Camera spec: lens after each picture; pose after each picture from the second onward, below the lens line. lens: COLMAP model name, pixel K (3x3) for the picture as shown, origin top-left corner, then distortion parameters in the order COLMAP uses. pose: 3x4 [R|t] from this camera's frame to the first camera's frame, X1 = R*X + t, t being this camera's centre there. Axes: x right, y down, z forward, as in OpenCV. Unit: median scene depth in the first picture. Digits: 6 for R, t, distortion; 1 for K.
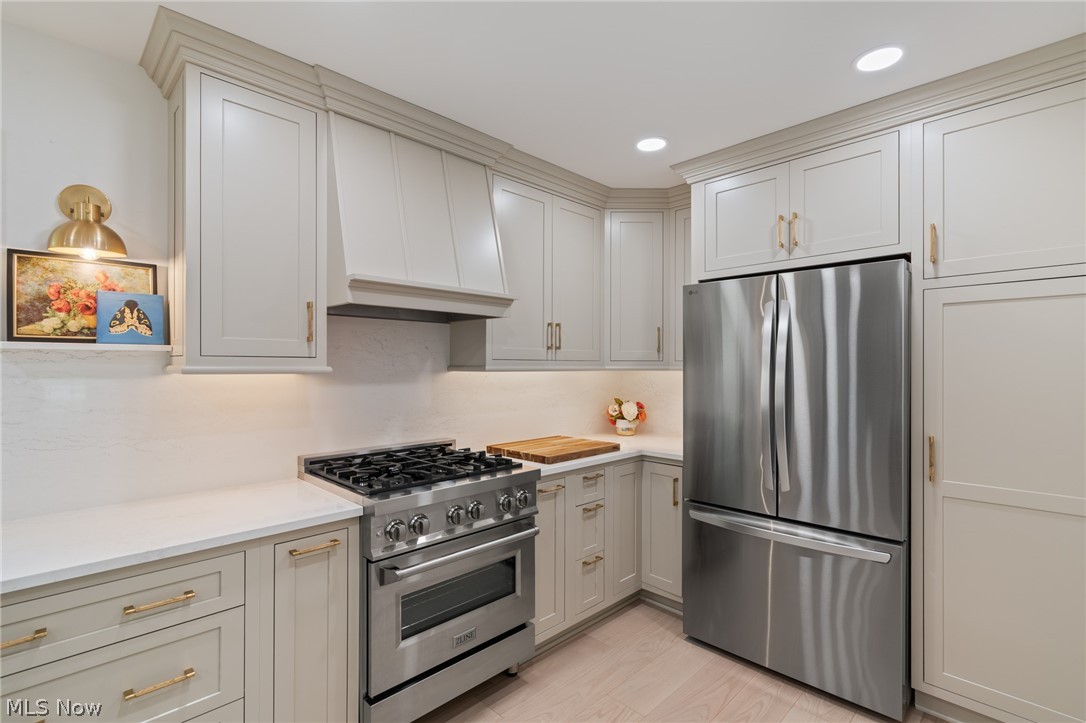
lens RADIAL K [[501.1, 0, 544.5], [0, 501.1, 365.4], [0, 0, 1]] dist [0.008346, -0.001064]
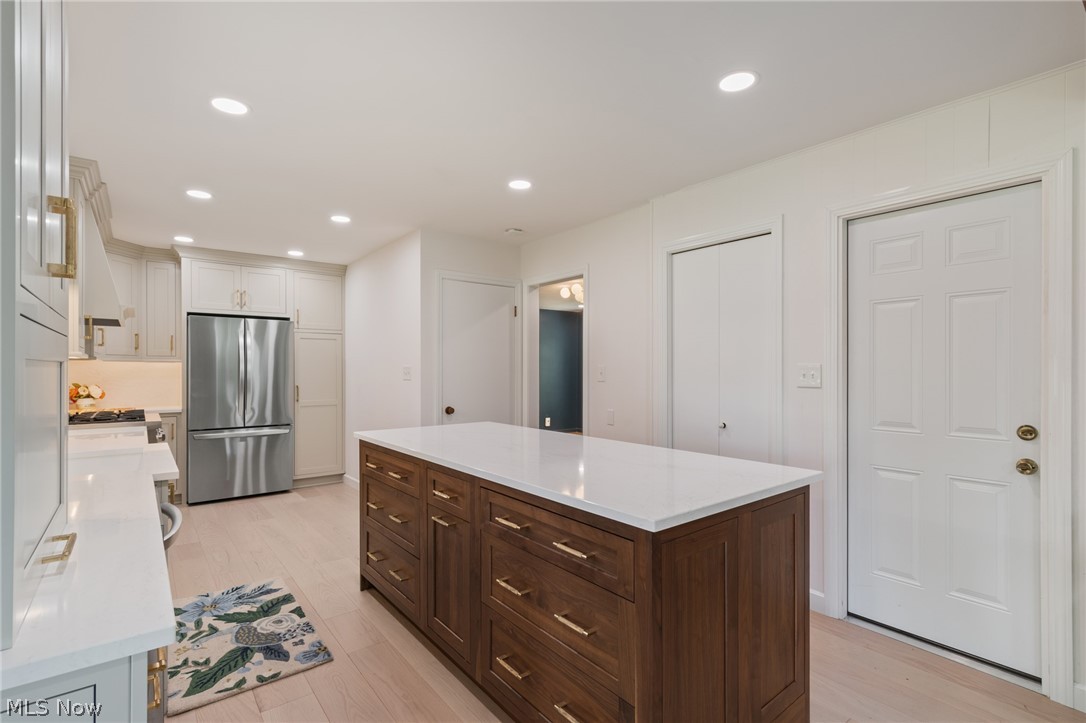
lens RADIAL K [[501.1, 0, 540.6], [0, 501.1, 366.9], [0, 0, 1]] dist [0.008346, -0.001064]
pose [[0.095395, 0.004028, 0.995431, -1.581883], [0.000255, 0.999992, -0.004071, 0.043123], [-0.995439, 0.000643, 0.095394, -0.512501]]
